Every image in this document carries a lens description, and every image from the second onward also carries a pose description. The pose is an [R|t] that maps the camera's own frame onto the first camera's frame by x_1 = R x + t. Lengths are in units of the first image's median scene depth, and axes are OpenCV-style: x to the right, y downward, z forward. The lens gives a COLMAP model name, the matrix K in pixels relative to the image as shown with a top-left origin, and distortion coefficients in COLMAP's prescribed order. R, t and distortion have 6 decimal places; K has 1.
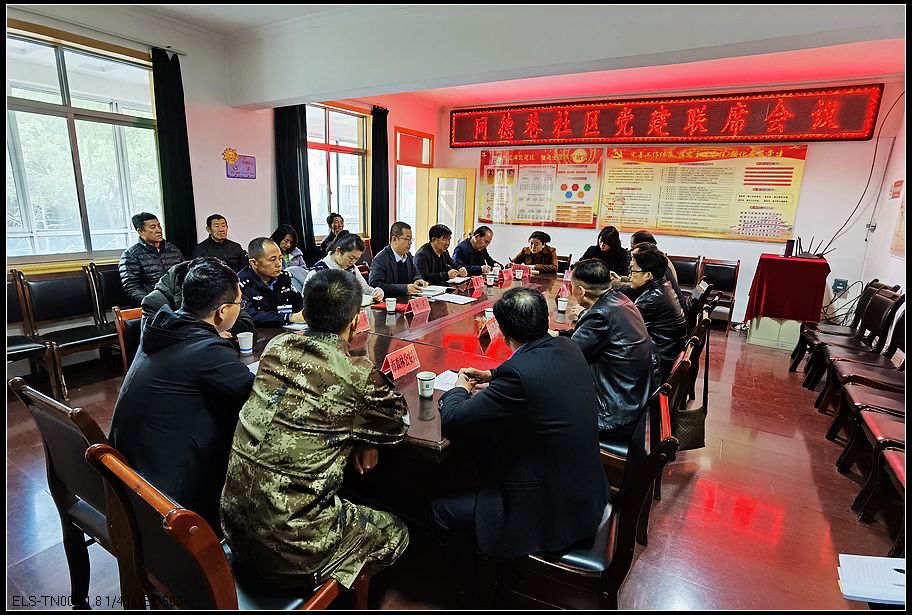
lens RADIAL K [[491.2, 0, 457.3], [0, 491.2, 311.8], [0, 0, 1]] dist [-0.041878, 0.024616]
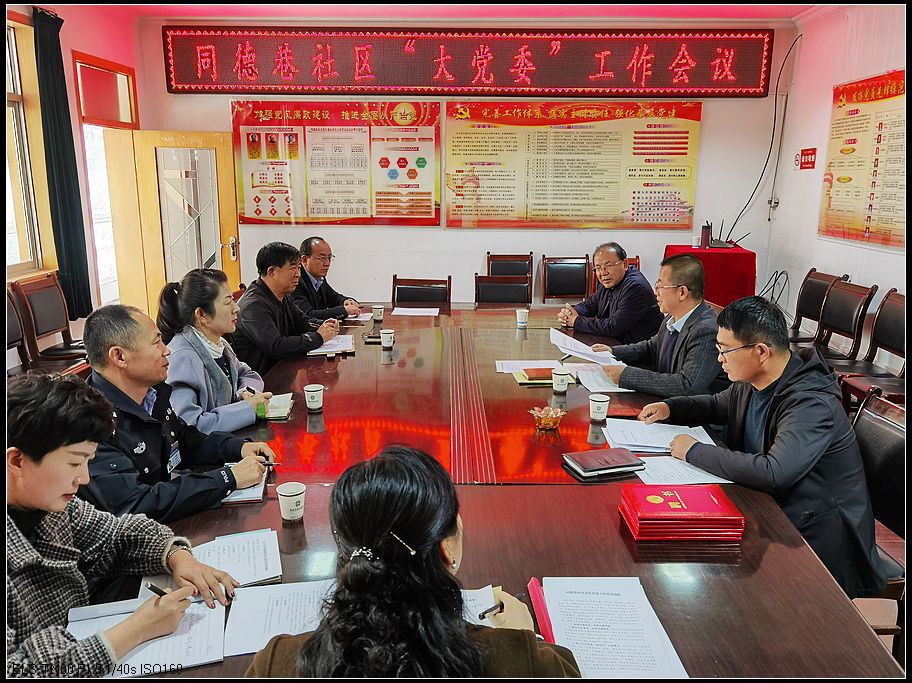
lens RADIAL K [[734.6, 0, 454.3], [0, 734.6, 345.1], [0, 0, 1]] dist [0.005994, 0.027673]
pose [[0.870998, -0.134120, 0.472625, -0.205016], [0.134021, 0.990393, 0.034062, -0.044447], [-0.472653, 0.033674, 0.880605, 0.135816]]
